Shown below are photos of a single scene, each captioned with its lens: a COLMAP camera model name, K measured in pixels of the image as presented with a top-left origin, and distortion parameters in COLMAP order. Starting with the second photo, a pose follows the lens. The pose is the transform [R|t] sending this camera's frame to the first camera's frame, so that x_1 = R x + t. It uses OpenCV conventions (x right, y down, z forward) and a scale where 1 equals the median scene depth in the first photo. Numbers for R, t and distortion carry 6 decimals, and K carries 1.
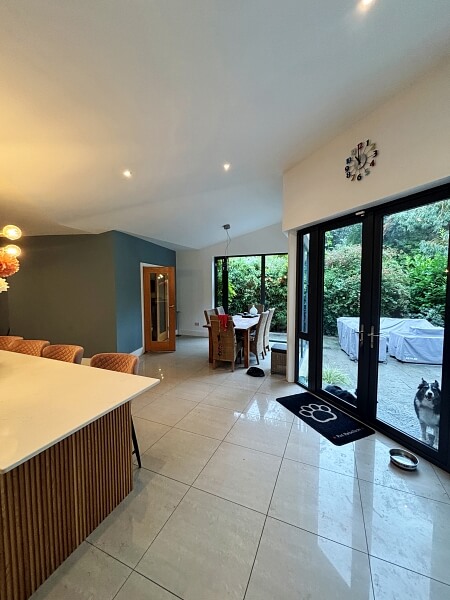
lens RADIAL K [[241.6, 0, 226.7], [0, 241.6, 299.5], [0, 0, 1]] dist [-0.000879, -0.000188]
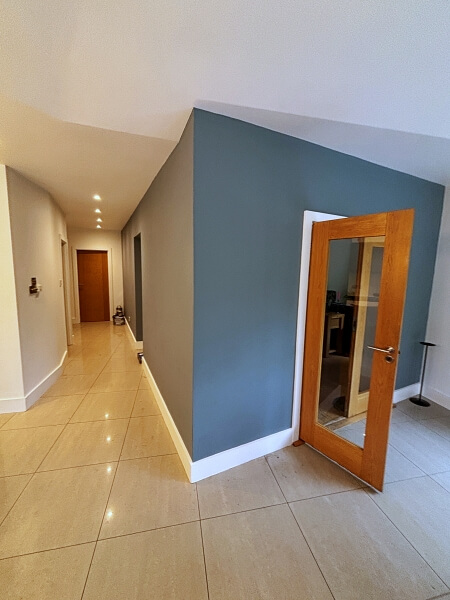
lens RADIAL K [[246.3, 0, 225.8], [0, 246.3, 298.6], [0, 0, 1]] dist [-0.000694, -0.000091]
pose [[0.579083, 0.116658, -0.806879, -0.162859], [-0.071996, 0.993160, 0.091920, -0.070377], [0.812084, 0.004863, 0.583521, 1.037921]]
